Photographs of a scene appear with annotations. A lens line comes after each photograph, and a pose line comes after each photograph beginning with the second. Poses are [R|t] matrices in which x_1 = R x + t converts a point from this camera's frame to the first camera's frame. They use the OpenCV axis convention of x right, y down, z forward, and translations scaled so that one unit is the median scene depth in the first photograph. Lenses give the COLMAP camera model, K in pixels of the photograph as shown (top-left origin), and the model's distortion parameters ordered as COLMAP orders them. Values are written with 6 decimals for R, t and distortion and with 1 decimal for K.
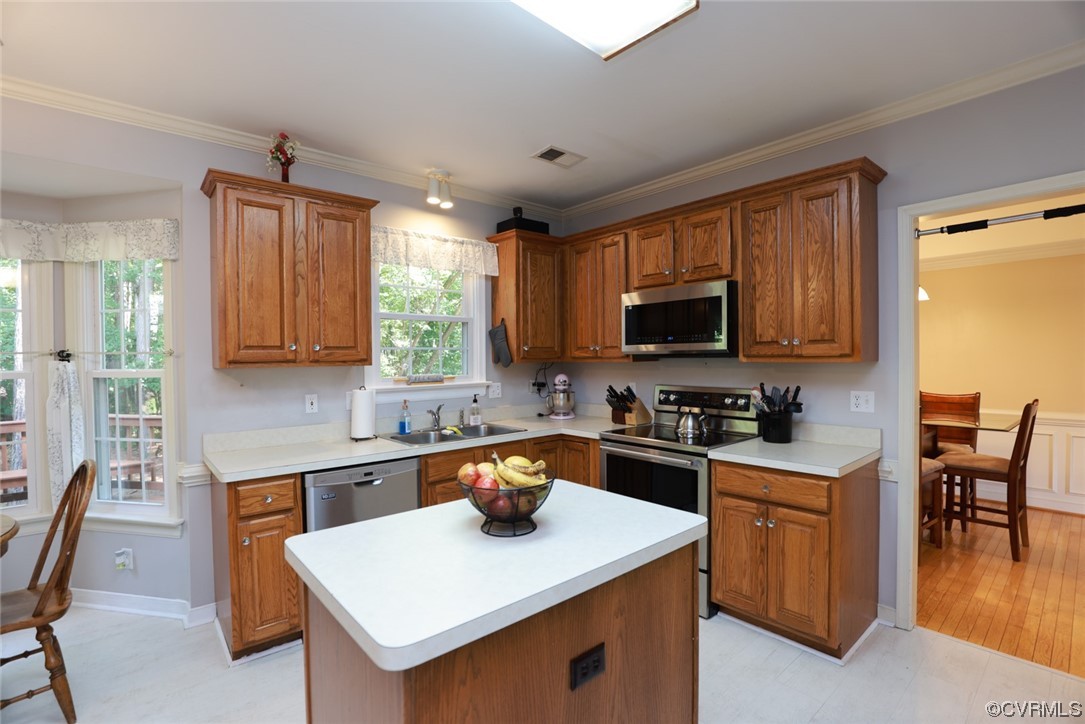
lens RADIAL K [[491.0, 0, 542.5], [0, 491.0, 362.0], [0, 0, 1]] dist [-0.035203, 0.006391]
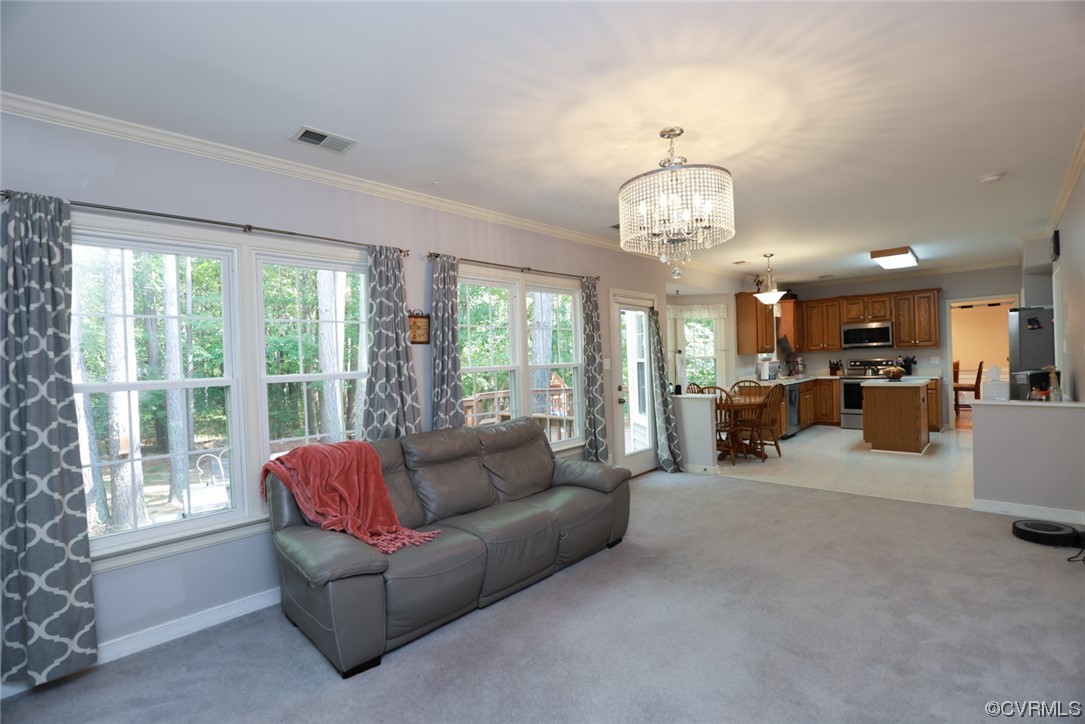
lens RADIAL K [[492.2, 0, 545.1], [0, 492.2, 365.3], [0, 0, 1]] dist [-0.035398, 0.005566]
pose [[0.995699, -0.027105, 0.088590, -1.824429], [0.027224, 0.999629, -0.000138, 0.040816], [-0.088553, 0.002549, 0.996068, -1.615772]]
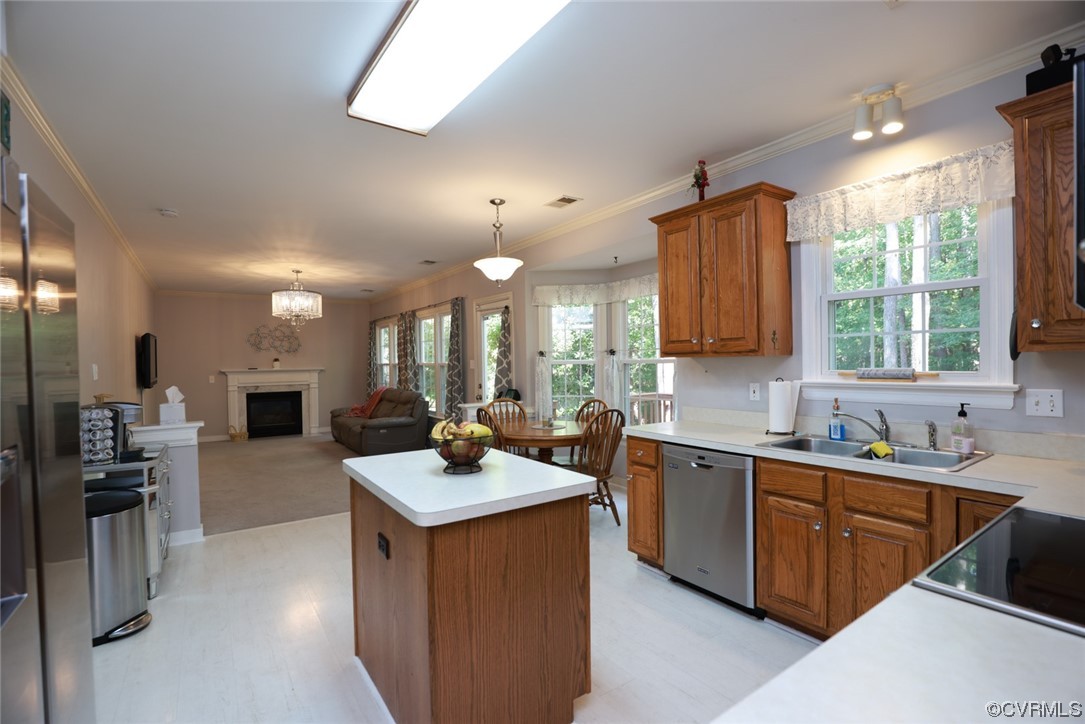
lens RADIAL K [[492.2, 0, 545.1], [0, 492.2, 365.3], [0, 0, 1]] dist [-0.035398, 0.005566]
pose [[-0.100432, 0.022824, -0.994682, 0.611742], [0.008034, 0.999723, 0.022129, 0.000670], [0.994912, -0.005768, -0.100587, 0.636933]]
